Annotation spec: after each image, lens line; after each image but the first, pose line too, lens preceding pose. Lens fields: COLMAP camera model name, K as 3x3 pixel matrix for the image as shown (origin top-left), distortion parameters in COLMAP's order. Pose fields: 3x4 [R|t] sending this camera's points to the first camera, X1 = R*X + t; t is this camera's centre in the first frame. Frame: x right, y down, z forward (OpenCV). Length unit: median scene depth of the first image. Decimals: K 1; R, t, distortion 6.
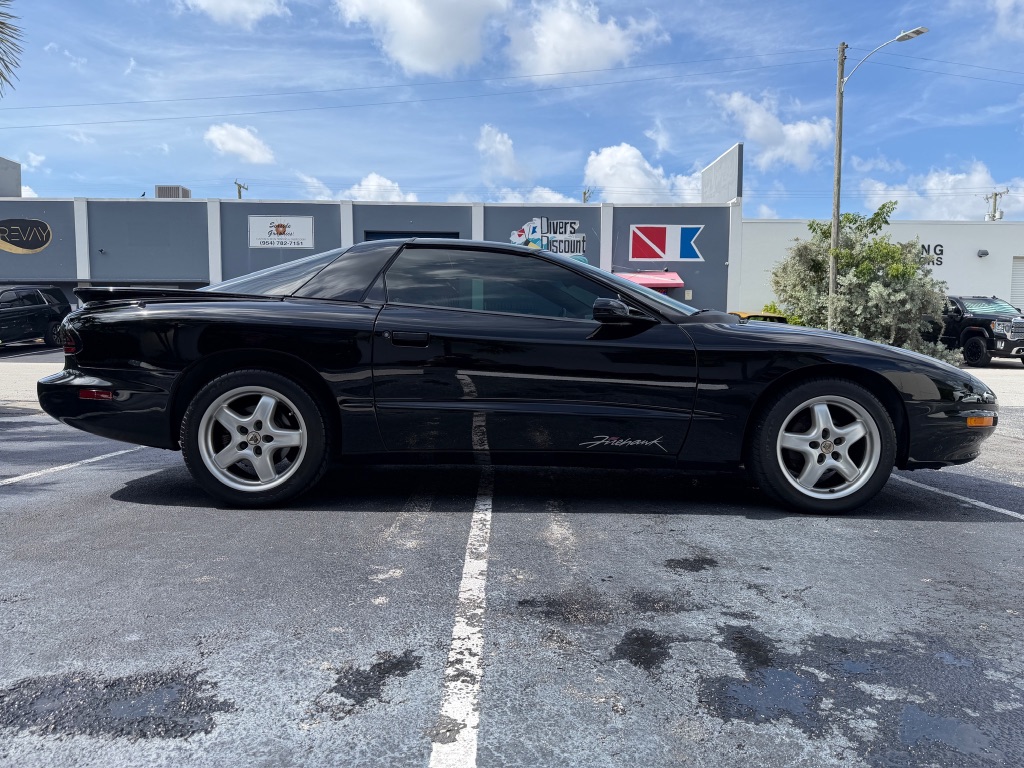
lens RADIAL K [[732.7, 0, 514.7], [0, 732.7, 377.7], [0, 0, 1]] dist [0.001113, -0.001419]
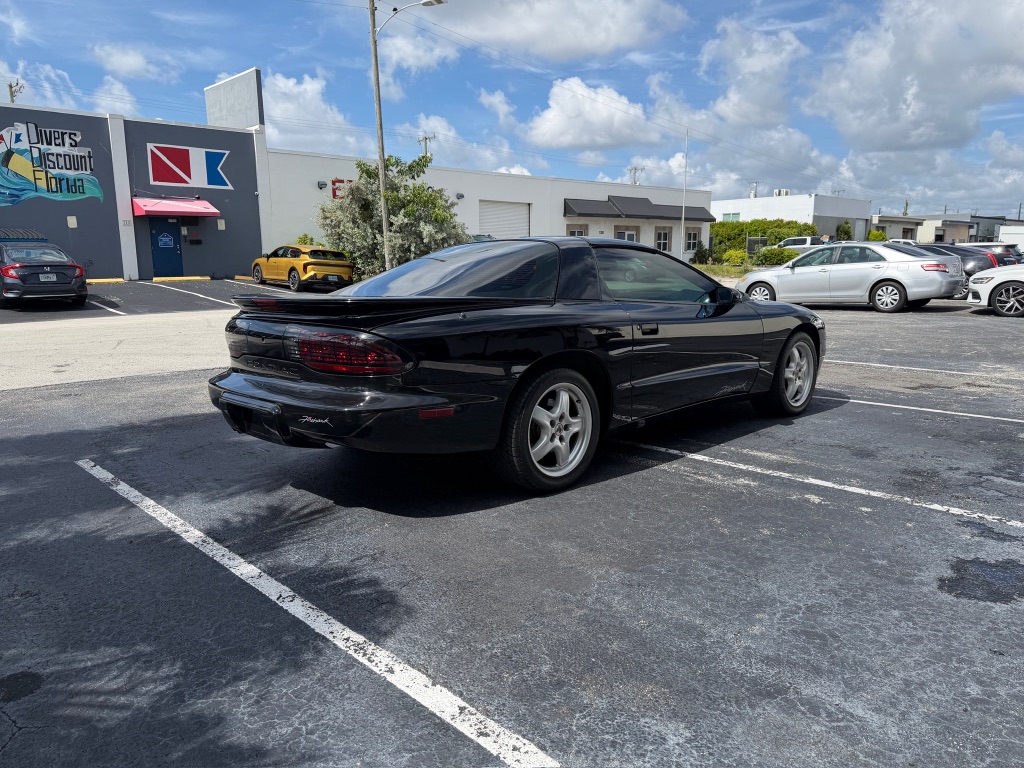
lens RADIAL K [[715.0, 0, 512.7], [0, 715.0, 405.7], [0, 0, 1]] dist [0.005160, -0.039143]
pose [[0.720437, -0.142630, 0.678695, -0.161404], [0.039337, 0.985452, 0.165340, -0.019022], [-0.692404, -0.092419, 0.715567, 0.039992]]
